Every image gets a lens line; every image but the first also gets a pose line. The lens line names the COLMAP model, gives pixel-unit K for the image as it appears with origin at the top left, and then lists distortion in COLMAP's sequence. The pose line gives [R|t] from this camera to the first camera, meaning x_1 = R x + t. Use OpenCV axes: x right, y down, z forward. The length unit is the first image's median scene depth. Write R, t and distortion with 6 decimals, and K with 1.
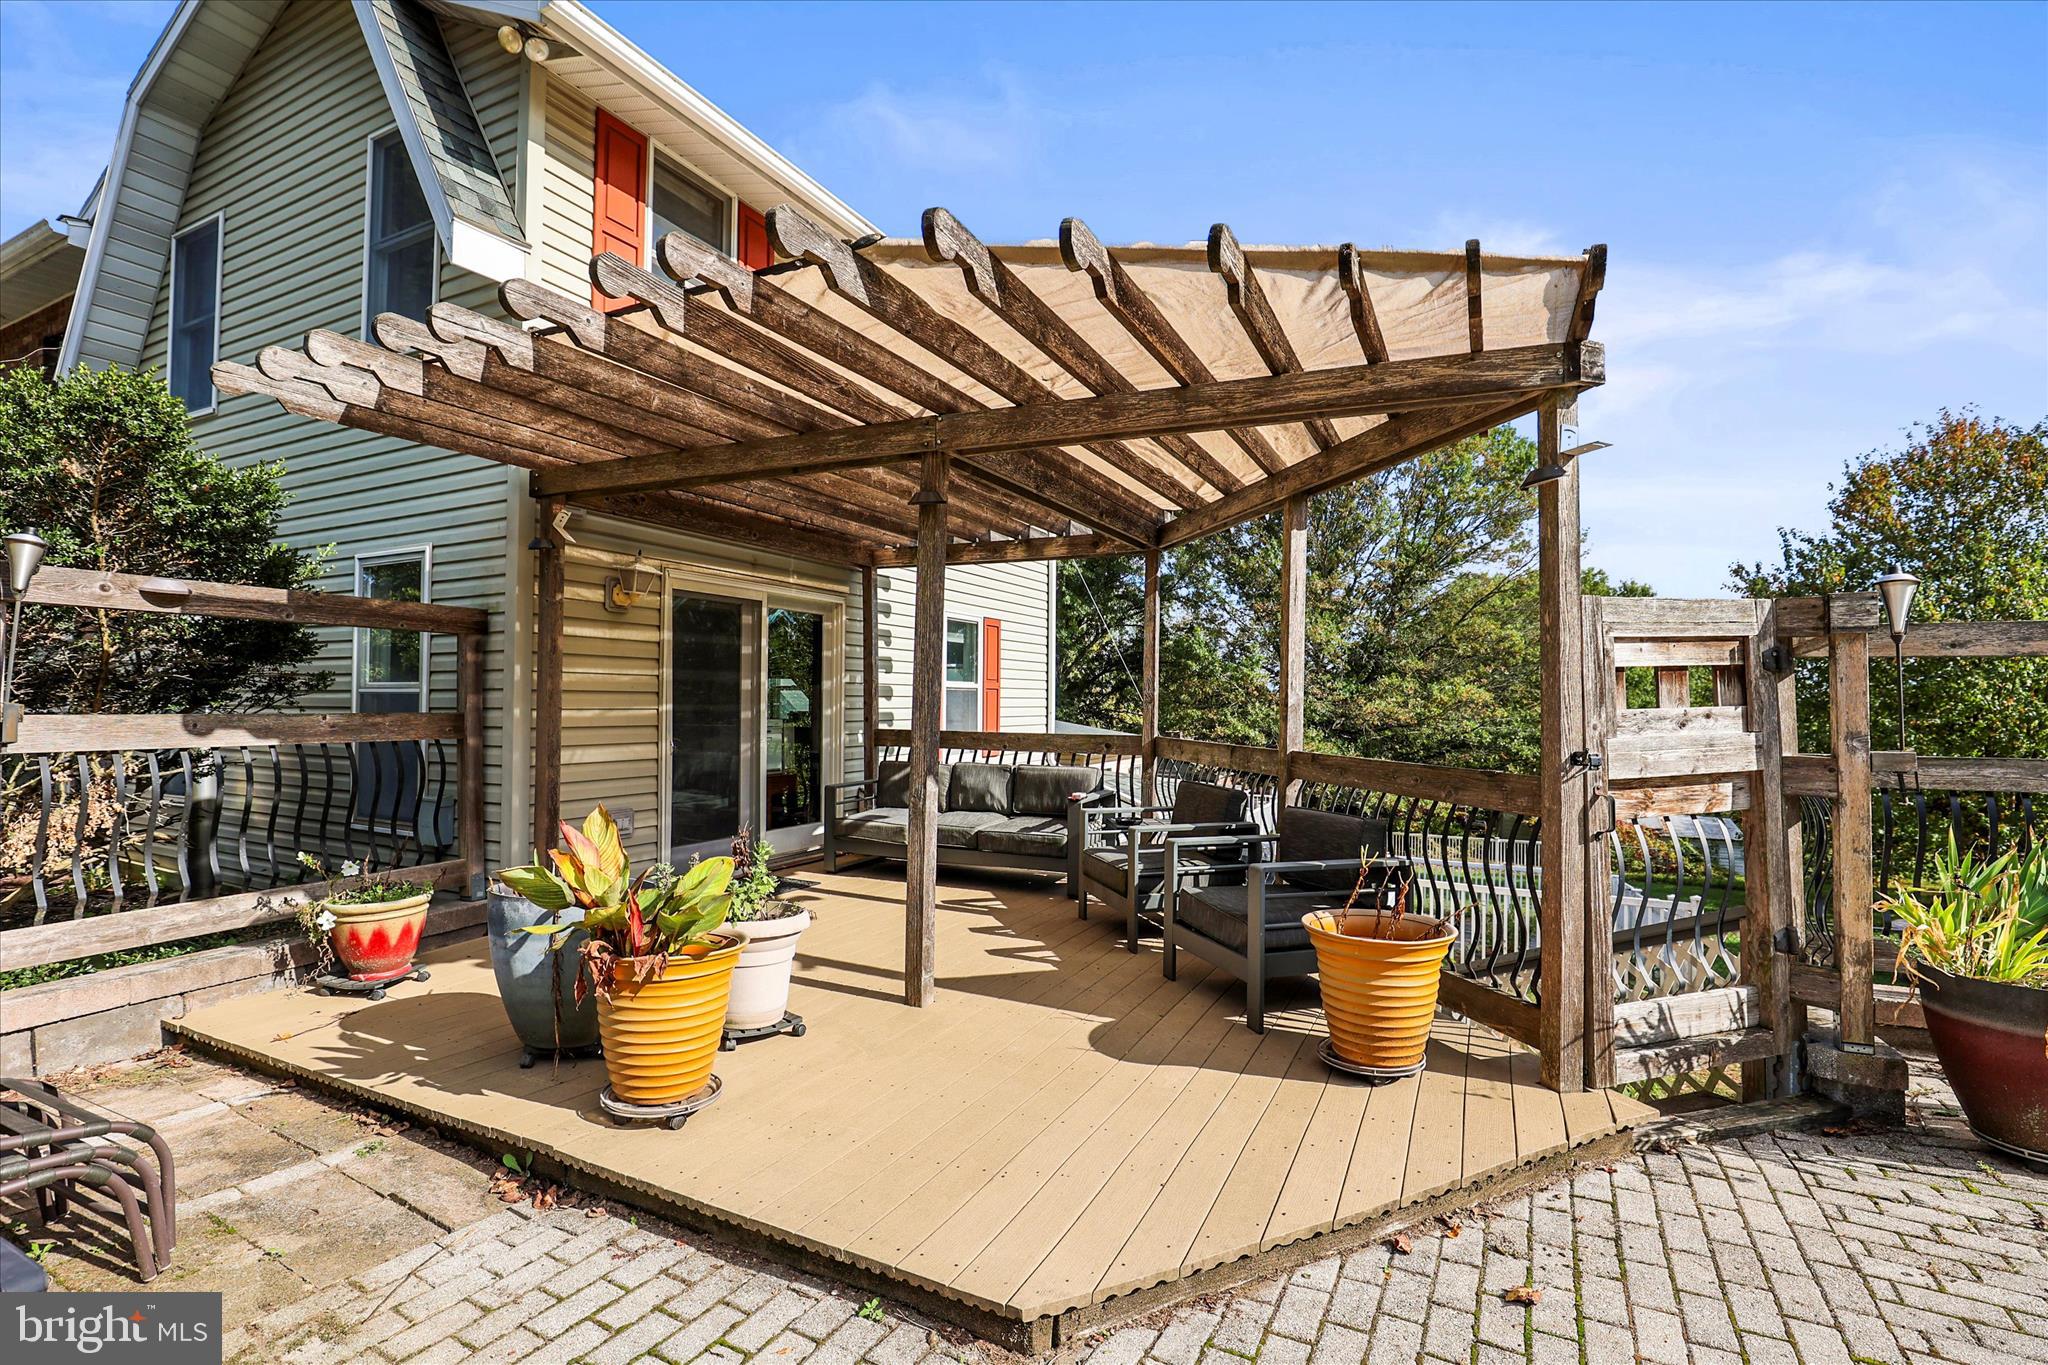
lens RADIAL K [[954.1, 0, 1030.2], [0, 954.1, 683.7], [0, 0, 1]] dist [-0.011347, 0.000266]
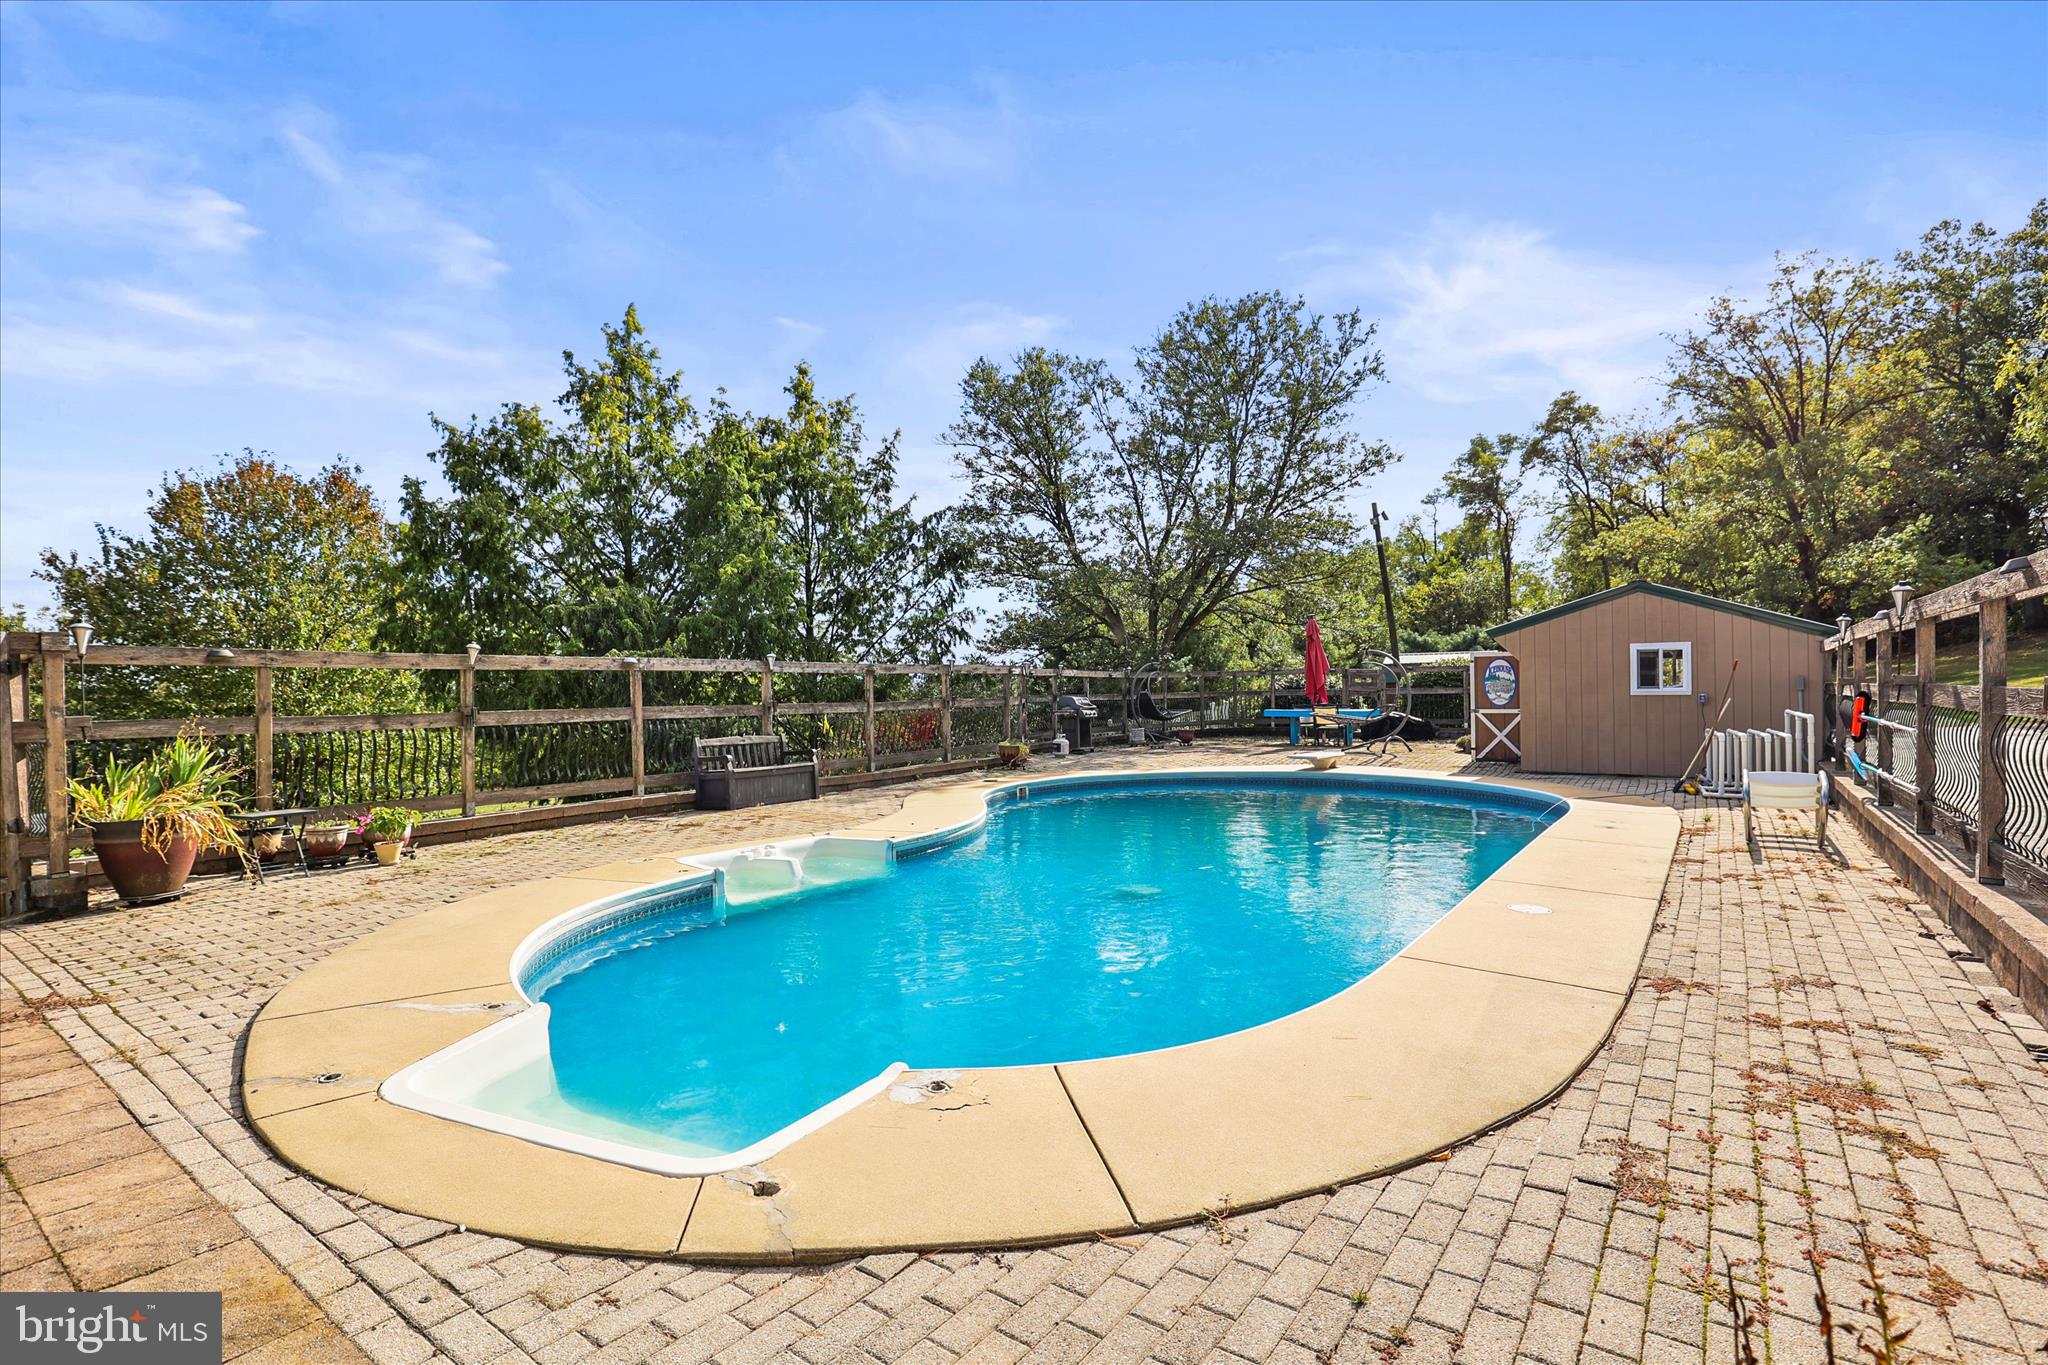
lens RADIAL K [[954.1, 0, 1026.5], [0, 954.1, 688.4], [0, 0, 1]] dist [-0.011347, 0.000266]
pose [[0.139979, -0.006432, 0.990134, -0.117144], [-0.013152, 0.999879, 0.008355, -0.004234], [-0.990067, -0.014192, 0.139878, -0.192286]]
